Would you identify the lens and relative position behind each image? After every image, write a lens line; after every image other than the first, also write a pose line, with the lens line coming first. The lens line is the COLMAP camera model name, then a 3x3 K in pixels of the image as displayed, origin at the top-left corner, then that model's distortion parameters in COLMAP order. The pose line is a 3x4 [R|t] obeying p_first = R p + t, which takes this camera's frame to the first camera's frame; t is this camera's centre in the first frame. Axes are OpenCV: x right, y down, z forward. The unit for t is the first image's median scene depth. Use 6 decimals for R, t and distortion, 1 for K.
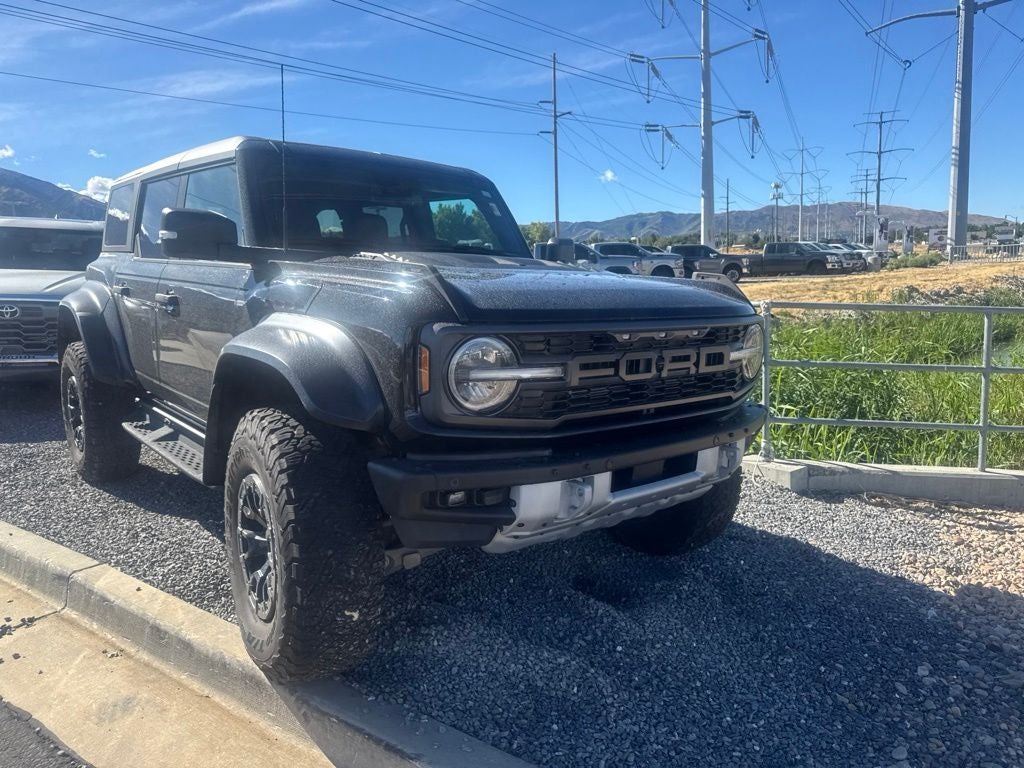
lens RADIAL K [[734.1, 0, 507.8], [0, 734.1, 383.1], [0, 0, 1]] dist [0.017091, -0.019612]
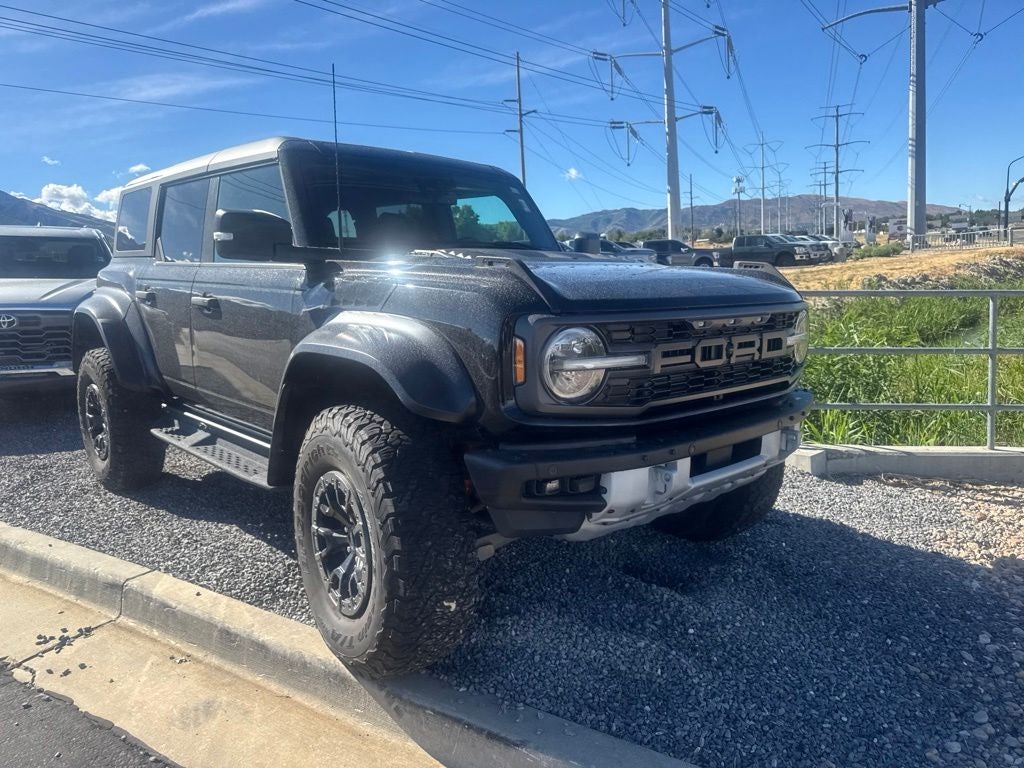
lens RADIAL K [[734.1, 0, 507.7], [0, 734.1, 381.1], [0, 0, 1]] dist [0.017091, -0.019612]
pose [[0.998720, -0.030423, 0.040416, -0.123300], [0.030478, 0.999535, -0.000748, 0.006990], [-0.040374, 0.001979, 0.999183, -0.009351]]
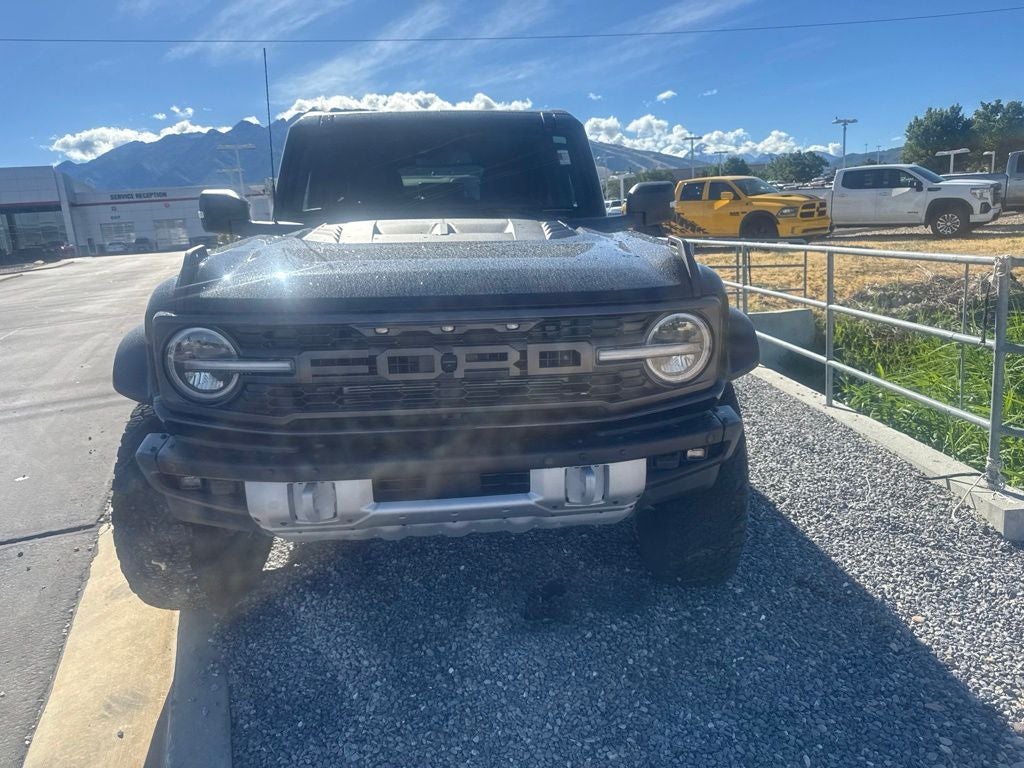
lens RADIAL K [[734.1, 0, 505.0], [0, 734.1, 379.8], [0, 0, 1]] dist [0.017091, -0.019612]
pose [[0.814605, 0.096973, -0.571853, 0.635064], [-0.044515, 0.993469, 0.105057, -0.083579], [0.578306, -0.060124, 0.813602, 0.302895]]
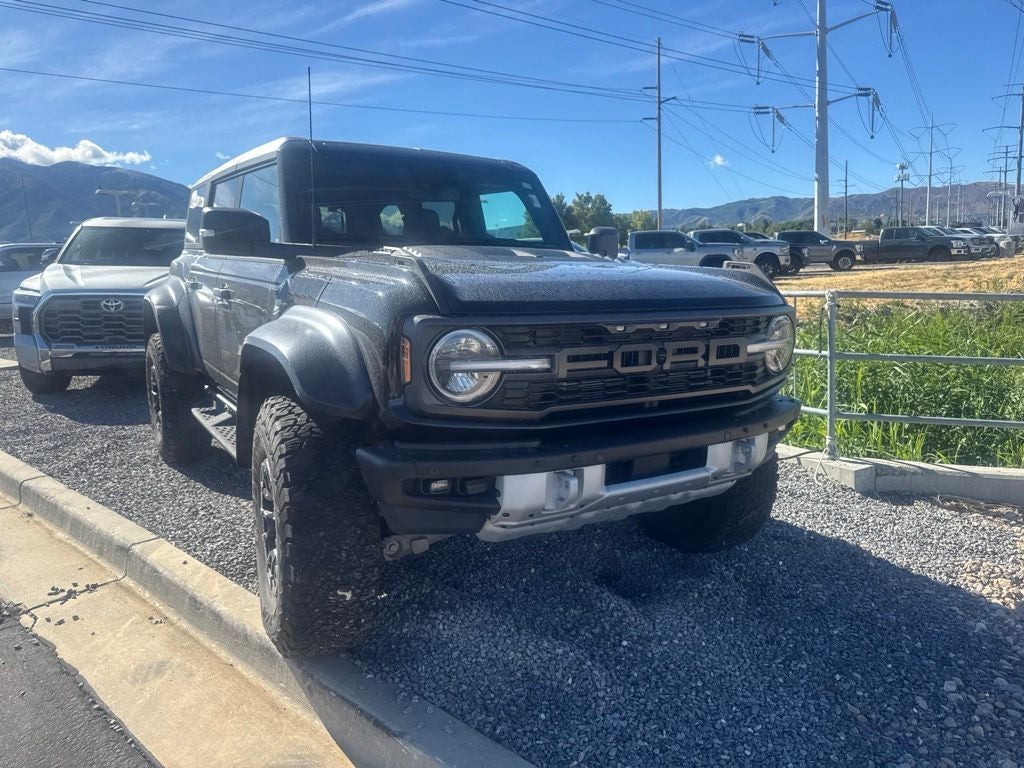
lens RADIAL K [[734.1, 0, 507.1], [0, 734.1, 381.5], [0, 0, 1]] dist [0.017091, -0.019612]
pose [[0.990163, 0.009789, -0.139577, 0.120042], [-0.008457, 0.999913, 0.010128, -0.000133], [0.139664, -0.008848, 0.990159, 0.000704]]
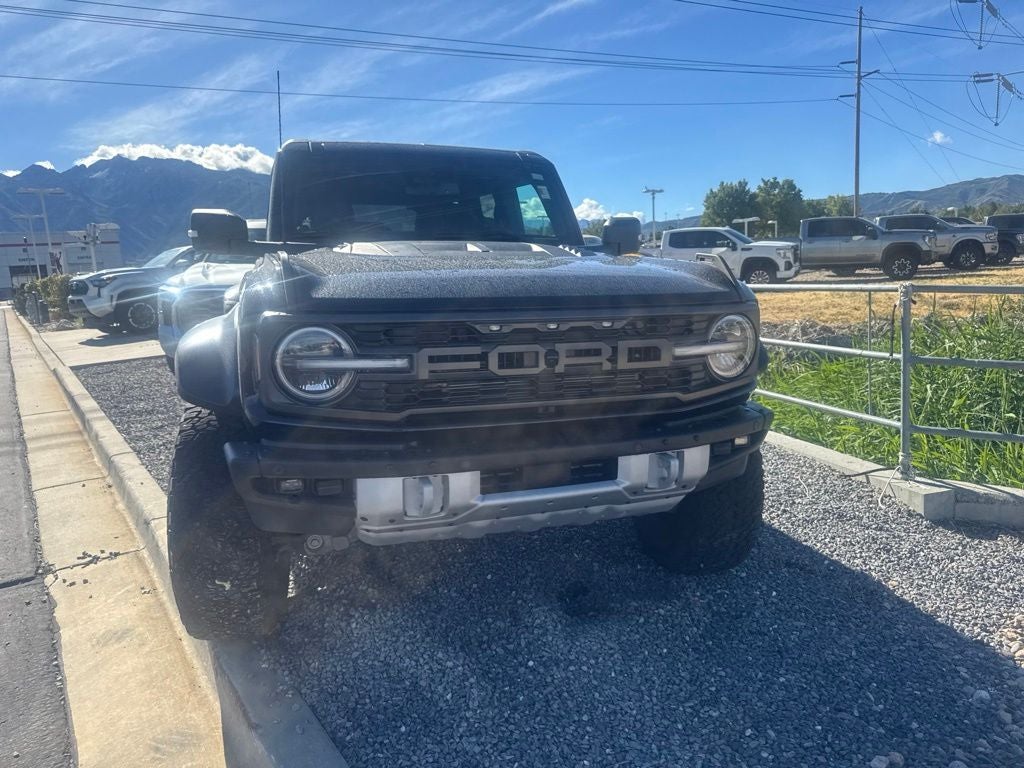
lens RADIAL K [[734.1, 0, 505.4], [0, 734.1, 378.2], [0, 0, 1]] dist [0.017091, -0.019612]
pose [[0.926002, 0.036165, -0.375782, 0.423911], [-0.031115, 0.999326, 0.019501, -0.014699], [0.376234, -0.006365, 0.926503, 0.120933]]
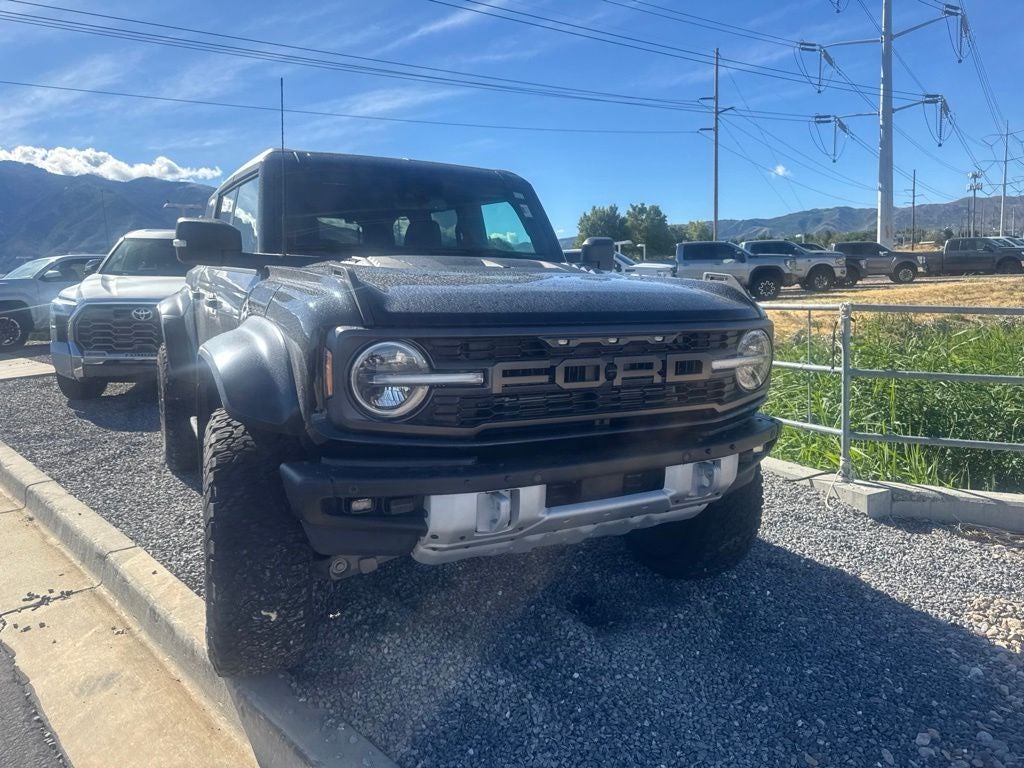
lens RADIAL K [[734.1, 0, 510.0], [0, 734.1, 373.0], [0, 0, 1]] dist [0.017091, -0.019612]
pose [[0.977435, 0.018022, -0.210467, 0.240646], [-0.021636, 0.999655, -0.014885, -0.006978], [0.210126, 0.019103, 0.977488, 0.056251]]
